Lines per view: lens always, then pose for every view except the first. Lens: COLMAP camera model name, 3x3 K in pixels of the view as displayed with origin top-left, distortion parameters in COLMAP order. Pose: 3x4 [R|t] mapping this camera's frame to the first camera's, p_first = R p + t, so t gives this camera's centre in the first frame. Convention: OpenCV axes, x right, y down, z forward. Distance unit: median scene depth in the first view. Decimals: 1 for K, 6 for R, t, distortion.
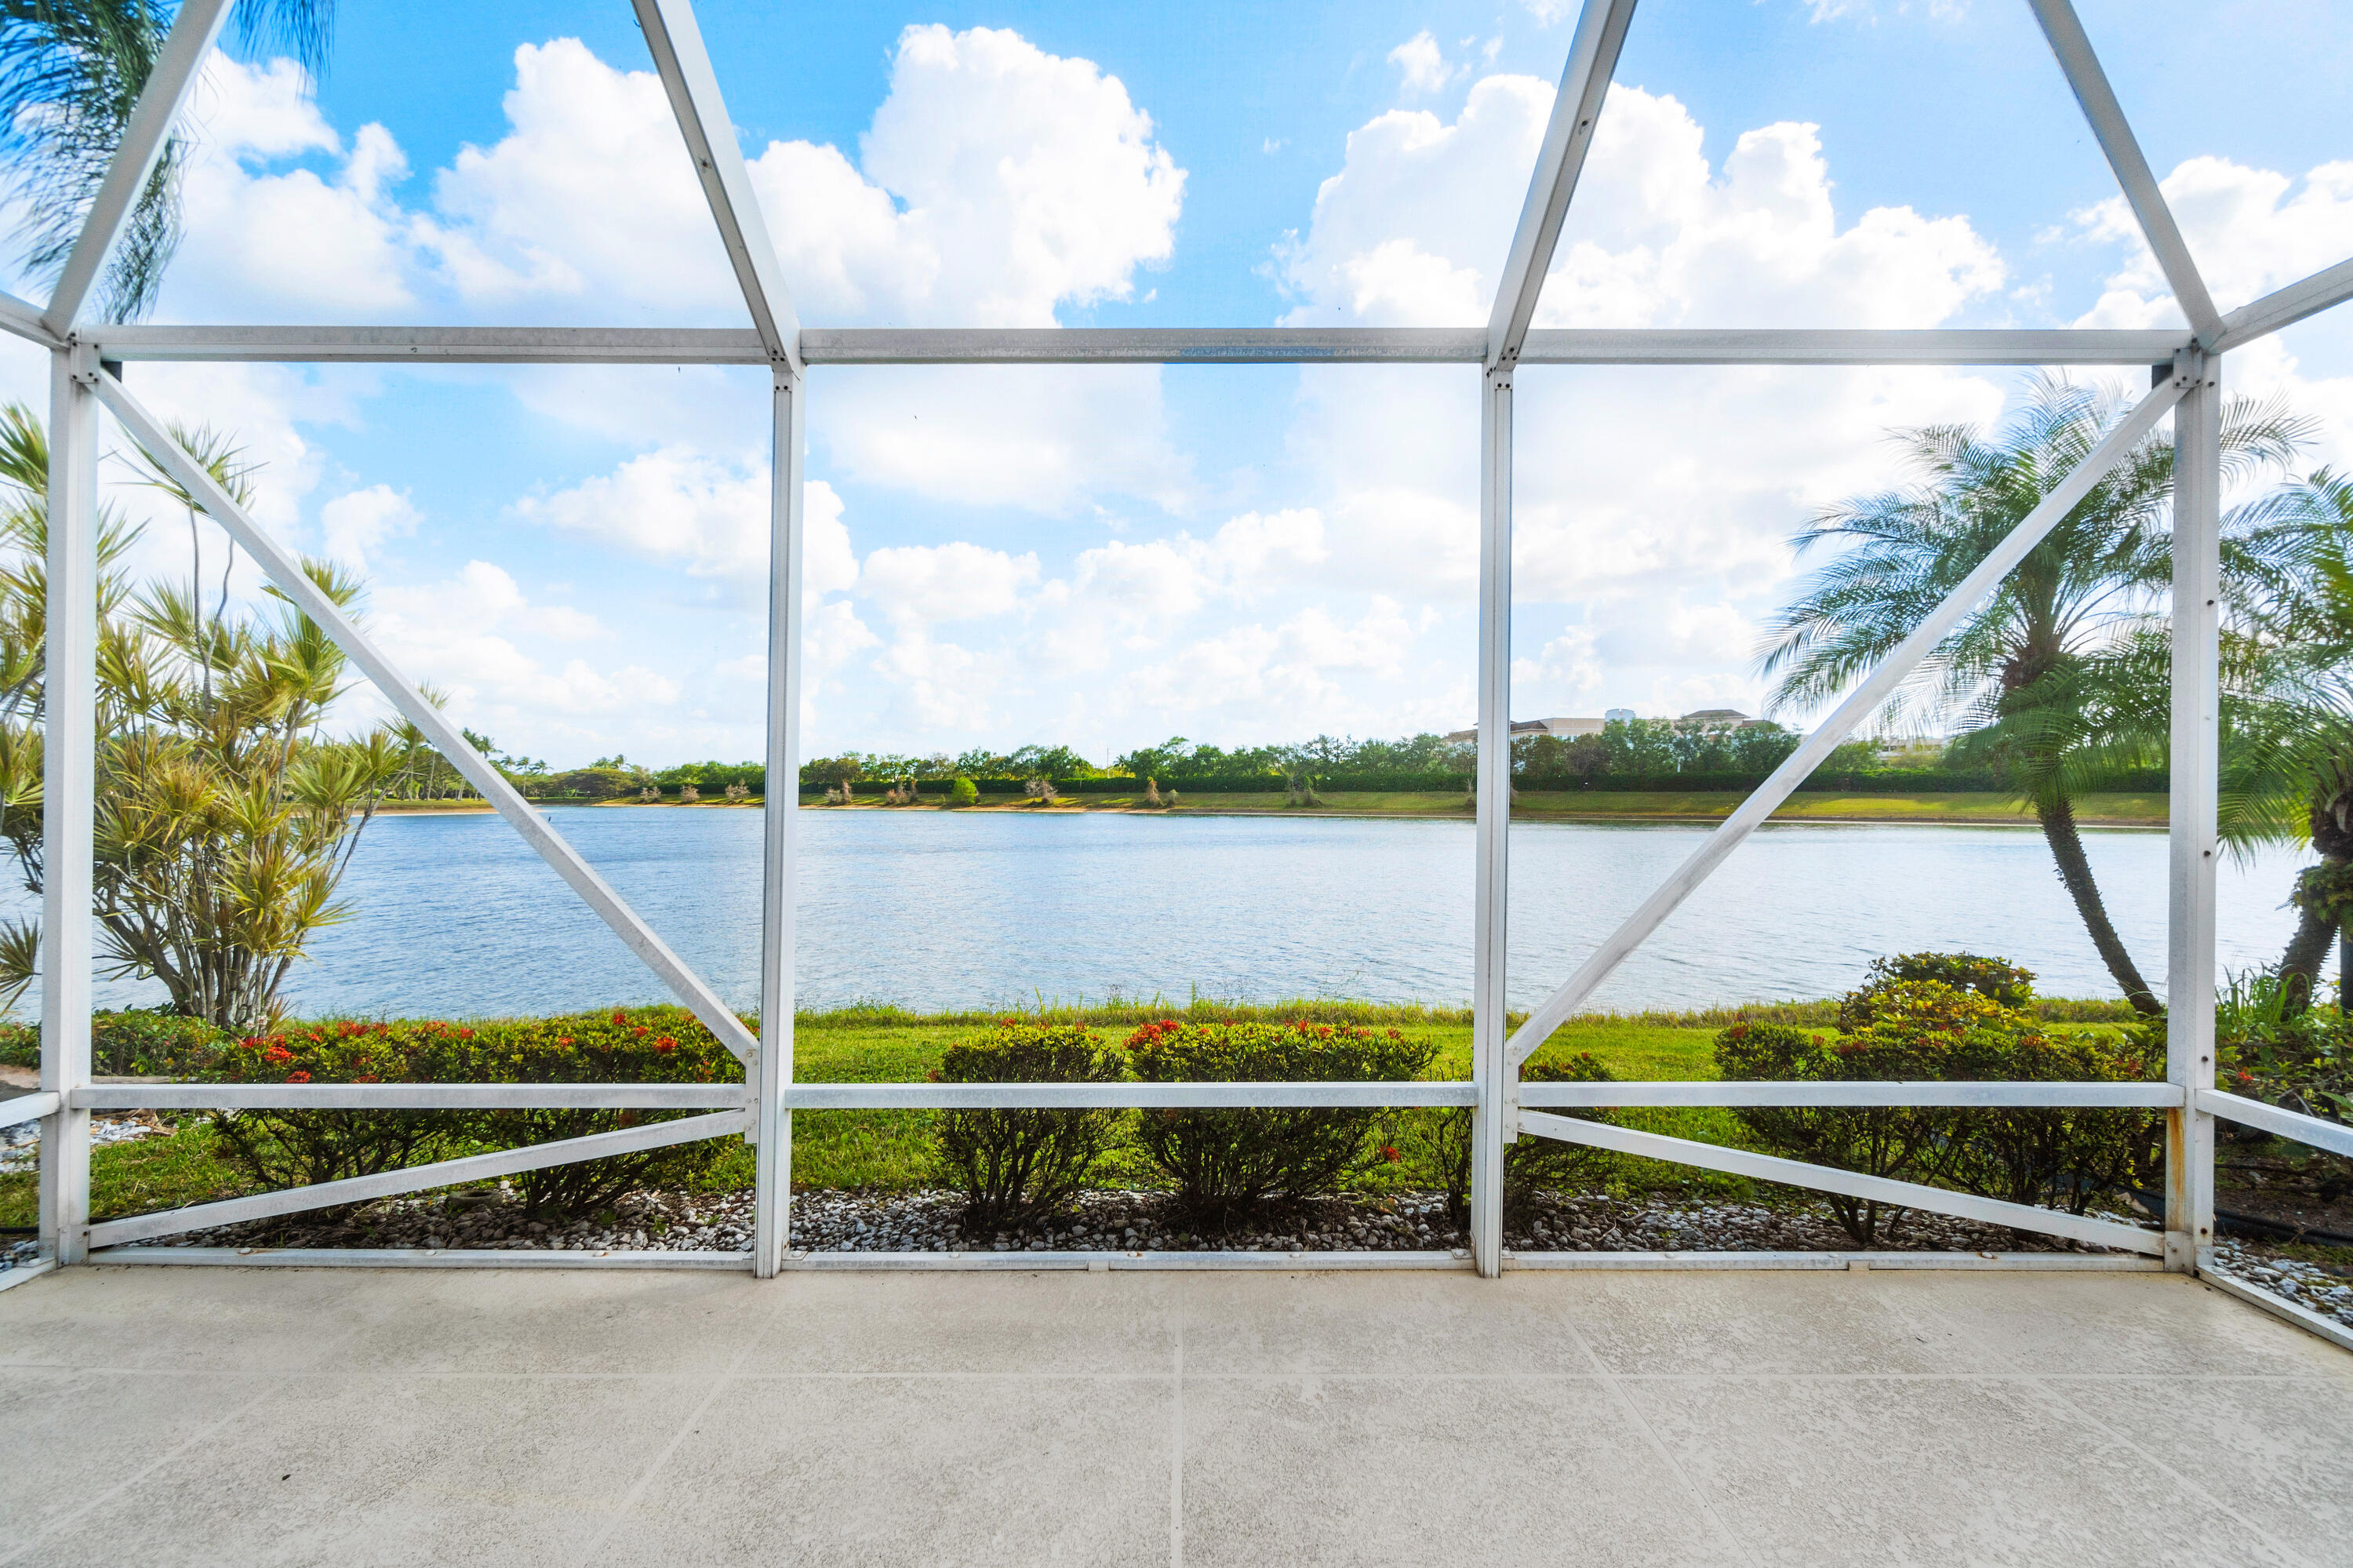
lens RADIAL K [[1050.9, 0, 1188.5], [0, 1050.9, 792.3], [0, 0, 1]] dist [-0.001554, 0.000053]
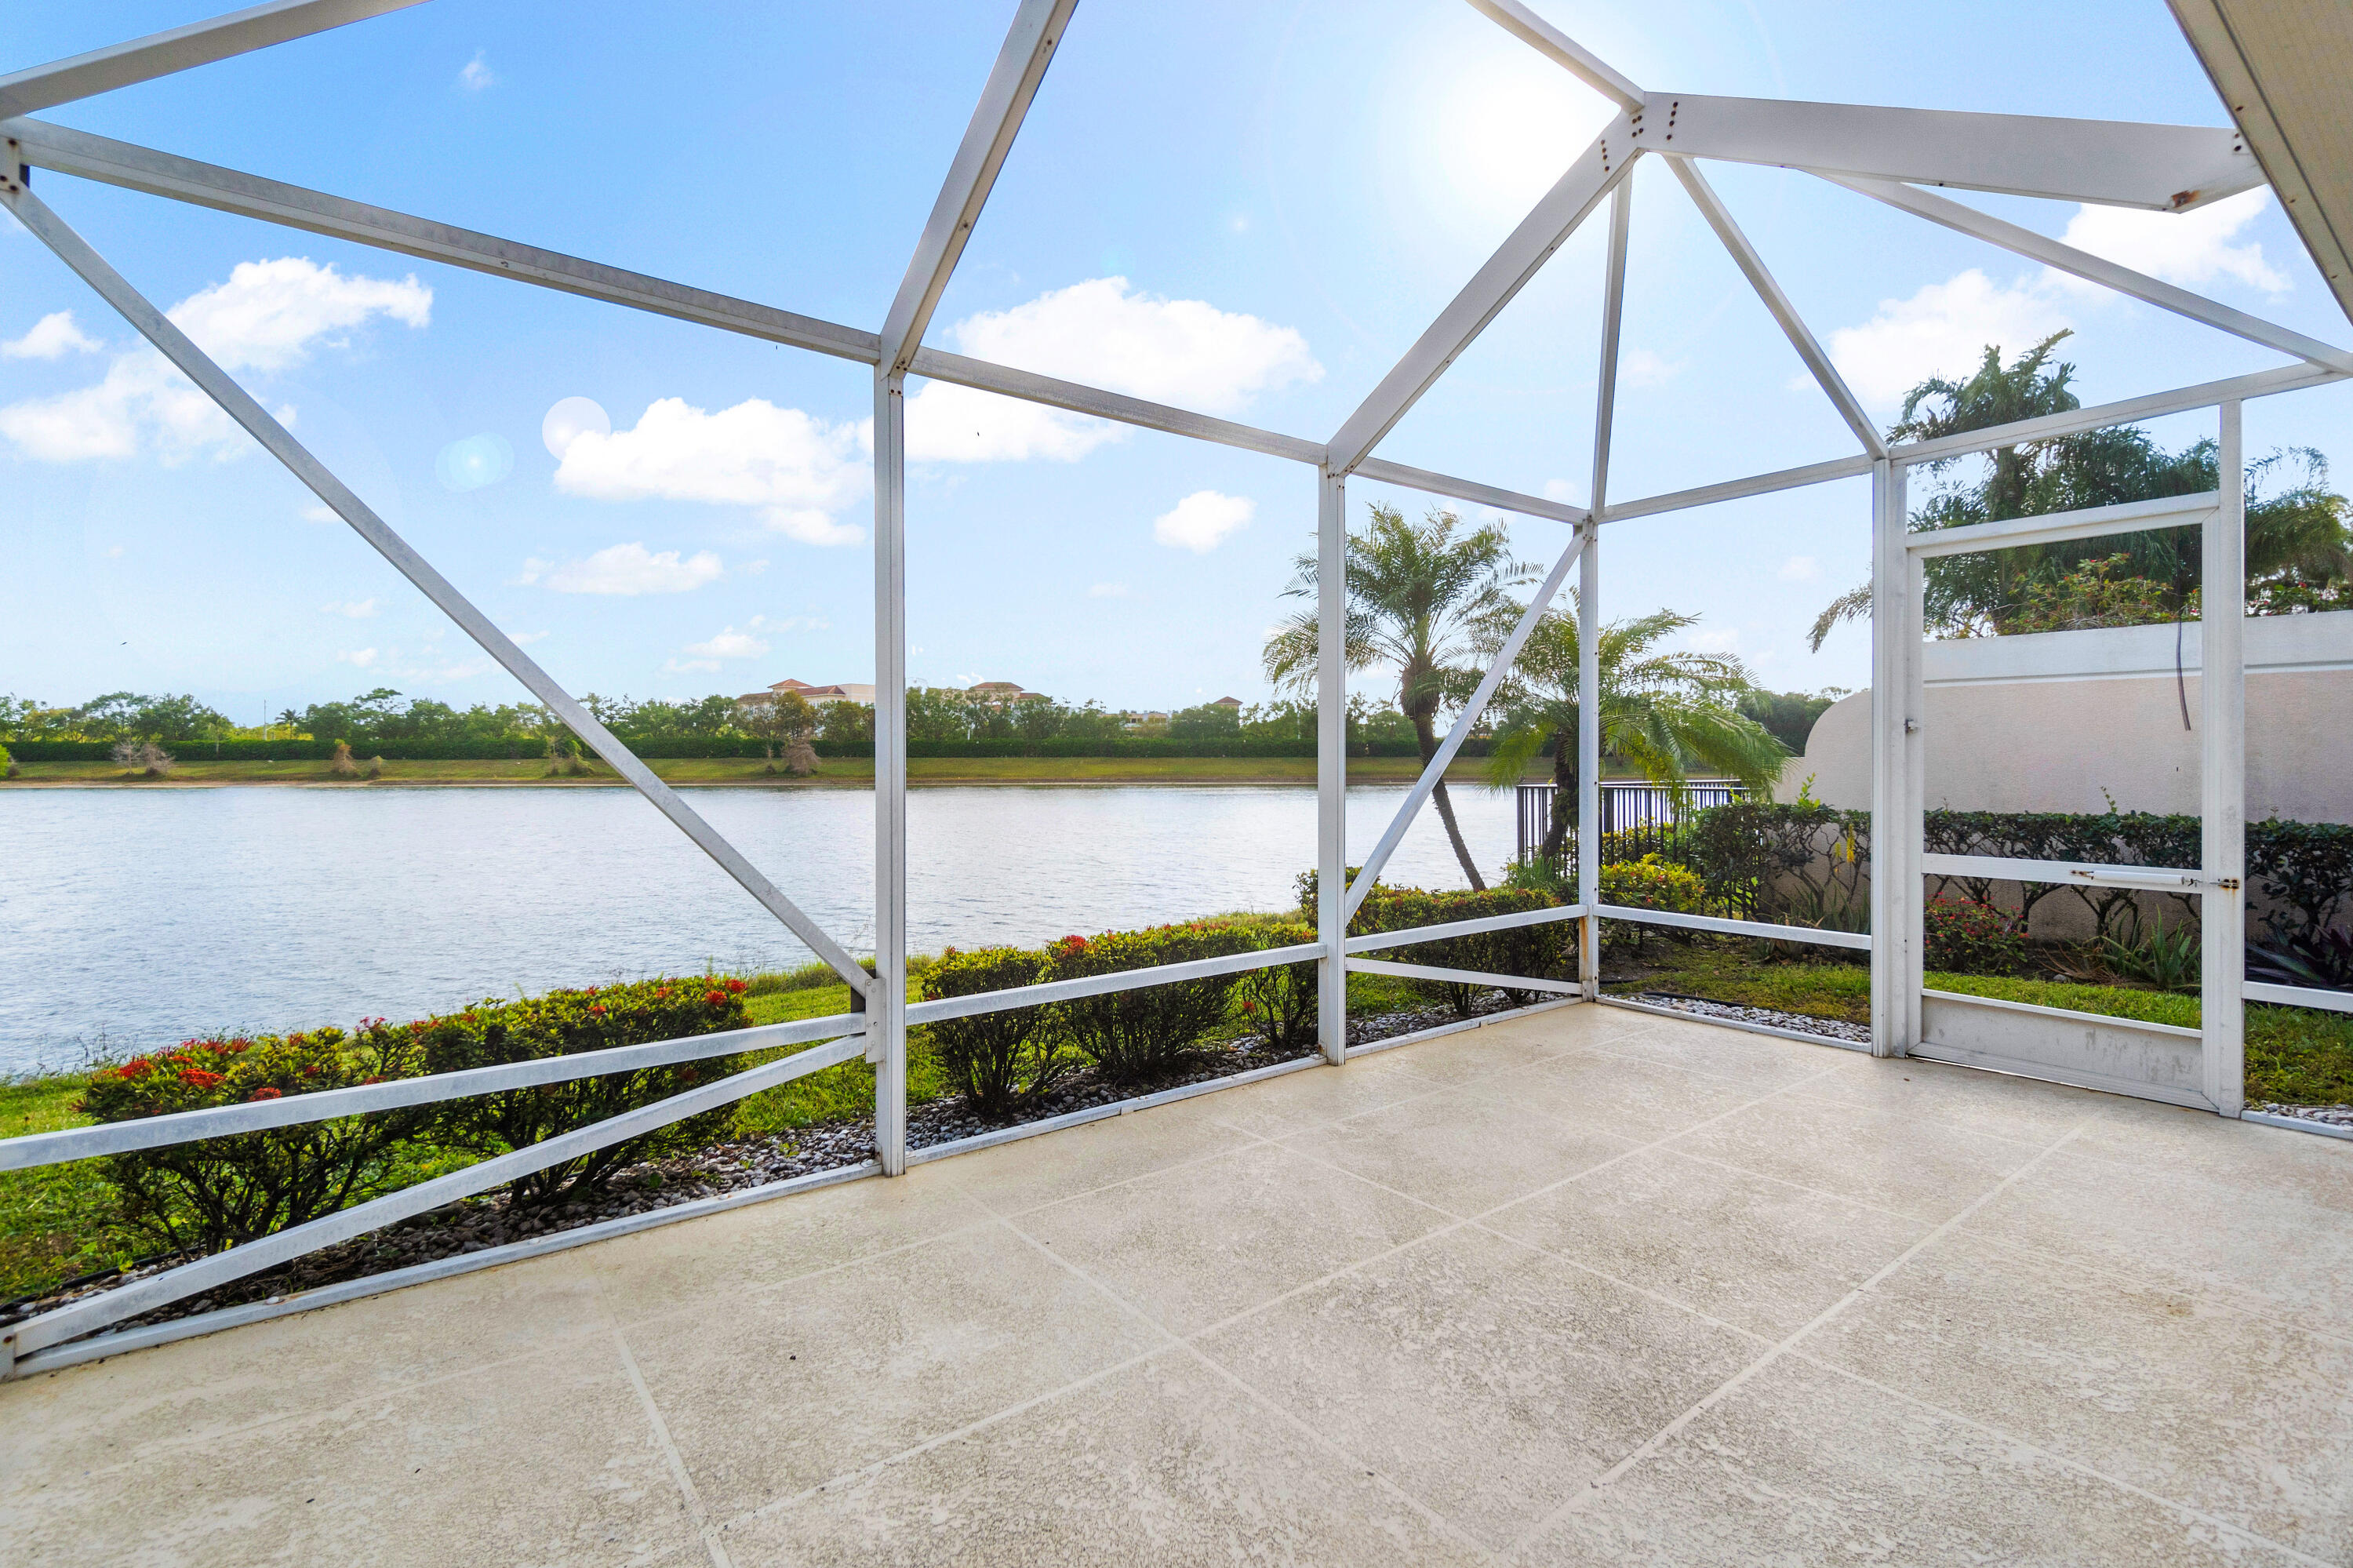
lens RADIAL K [[1050.9, 0, 1195.1], [0, 1050.9, 784.1], [0, 0, 1]] dist [-0.001554, 0.000053]
pose [[0.796950, -0.017368, 0.603796, -0.384285], [0.002406, 0.999670, 0.025580, 0.003227], [-0.604040, -0.018933, 0.796729, -0.047573]]
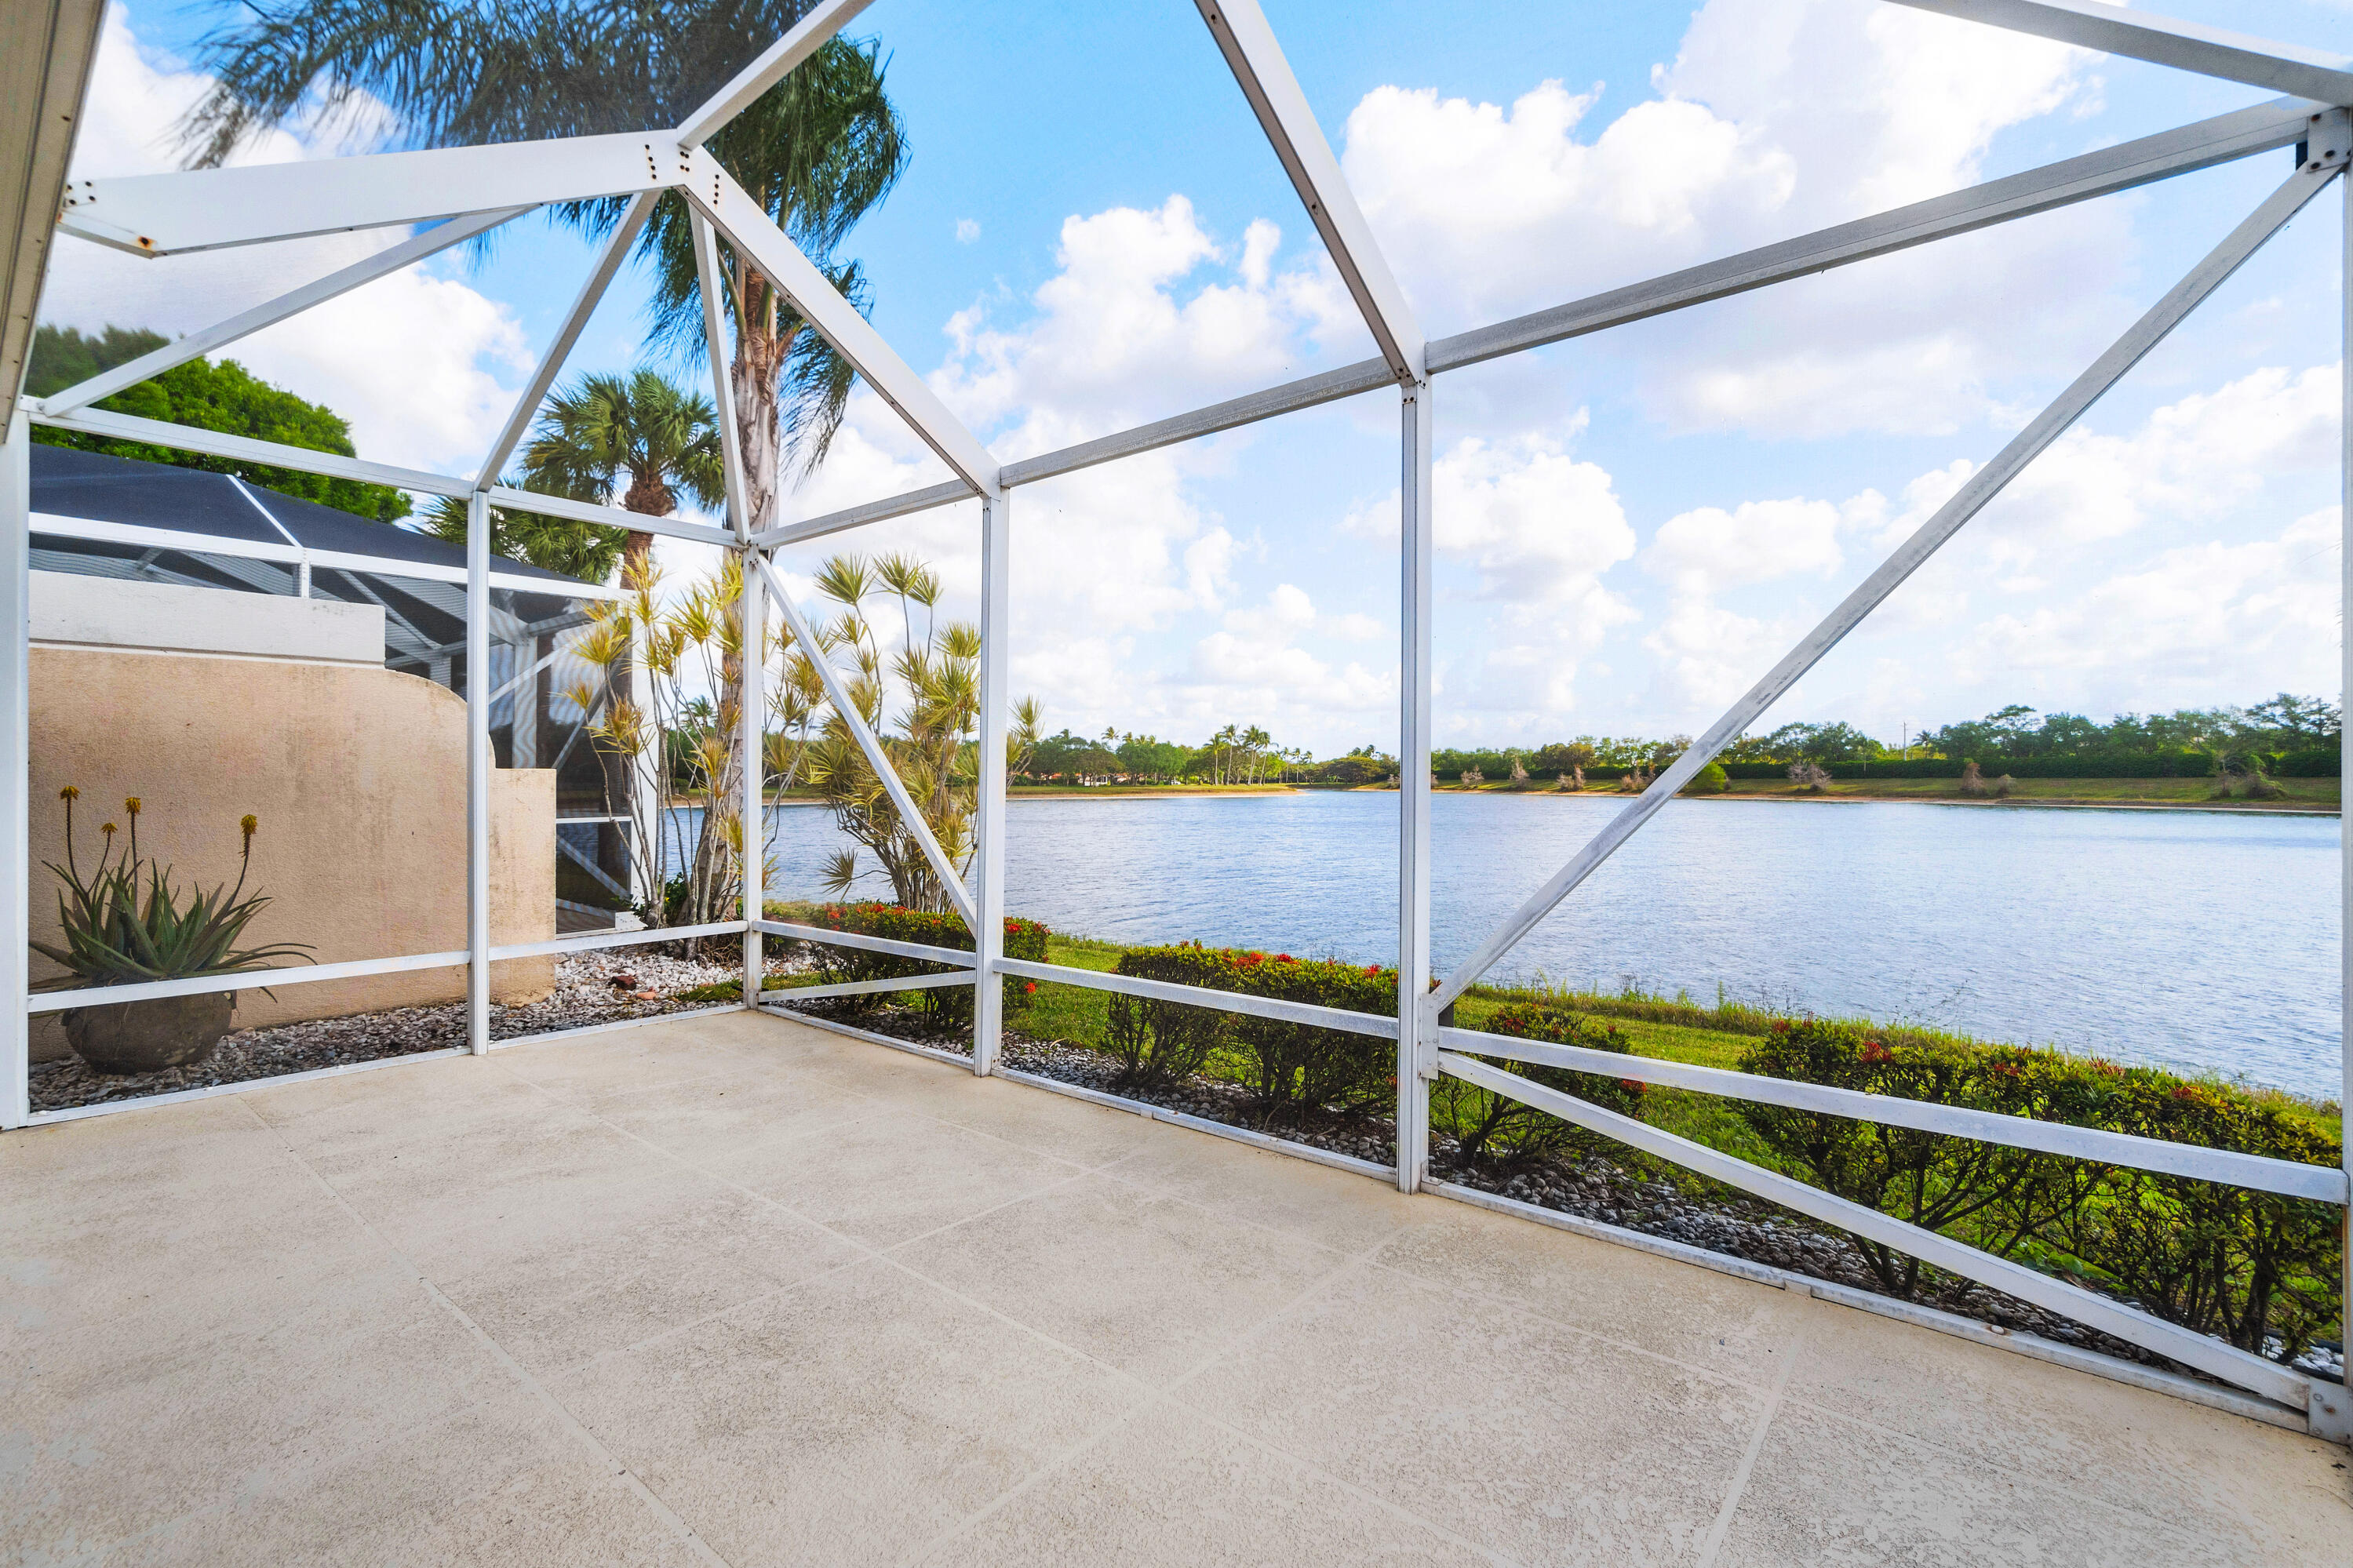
lens RADIAL K [[1050.7, 0, 1159.4], [0, 1050.7, 799.8], [0, 0, 1]] dist [-0.001554, 0.000053]
pose [[0.767898, 0.011738, -0.640465, 0.379502], [0.001465, 0.999797, 0.020080, 0.007039], [0.640570, -0.016358, 0.767725, -0.015420]]
